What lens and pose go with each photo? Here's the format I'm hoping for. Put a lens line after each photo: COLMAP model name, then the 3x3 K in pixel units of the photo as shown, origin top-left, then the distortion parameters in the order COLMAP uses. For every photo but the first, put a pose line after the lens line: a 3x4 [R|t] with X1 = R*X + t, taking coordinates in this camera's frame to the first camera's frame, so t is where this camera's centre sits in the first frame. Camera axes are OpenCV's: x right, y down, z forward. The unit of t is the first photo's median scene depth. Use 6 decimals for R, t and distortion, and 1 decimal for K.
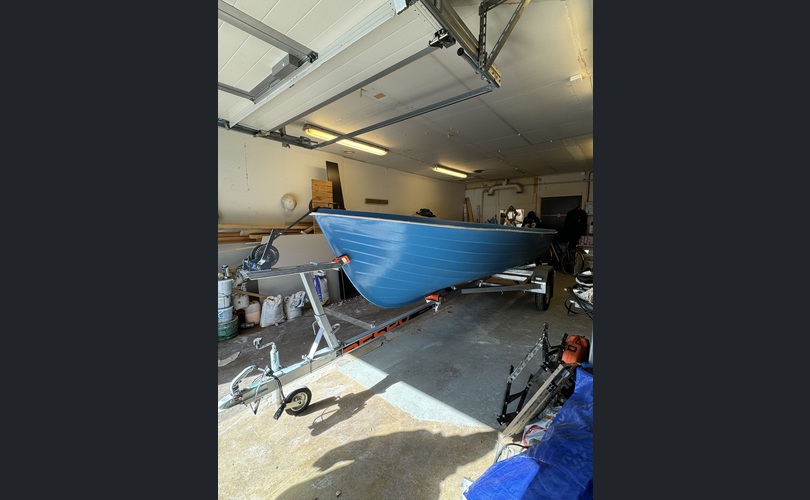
lens RADIAL K [[255.4, 0, 406.1], [0, 255.4, 250.7], [0, 0, 1]] dist [-0.004665, 0.000016]
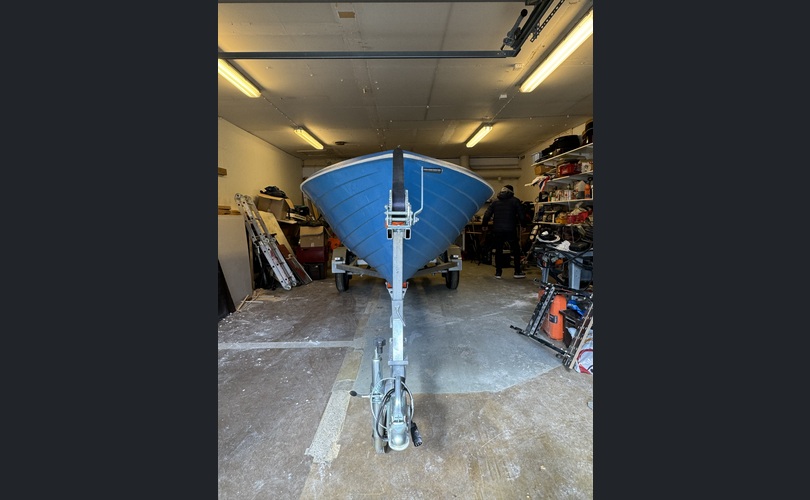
lens RADIAL K [[333.7, 0, 403.9], [0, 333.7, 249.9], [0, 0, 1]] dist [-0.001947, -0.000221]
pose [[0.760674, -0.069901, 0.645360, -0.719931], [0.082829, 0.996510, 0.010306, 0.084921], [-0.643828, 0.045615, 0.763809, 0.209508]]
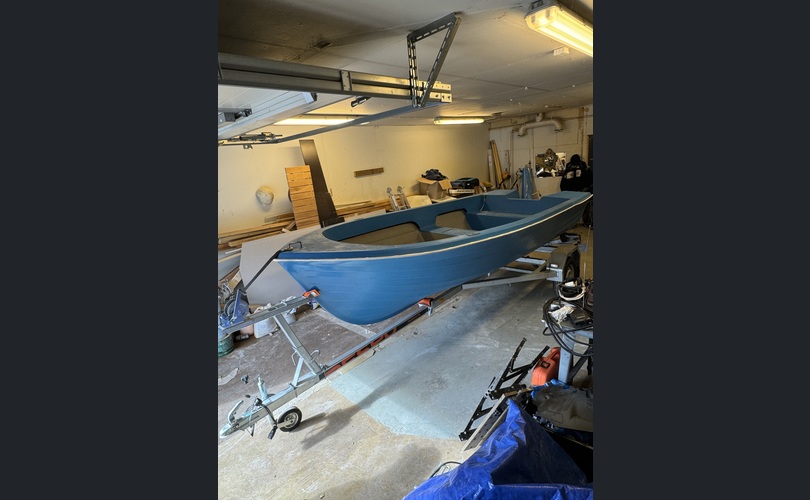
lens RADIAL K [[333.7, 0, 404.7], [0, 333.7, 250.3], [0, 0, 1]] dist [-0.001947, -0.000221]
pose [[0.991134, -0.078828, -0.106955, 0.226071], [0.095277, 0.982731, 0.158628, -0.253308], [0.092604, -0.167412, 0.981528, -0.206273]]
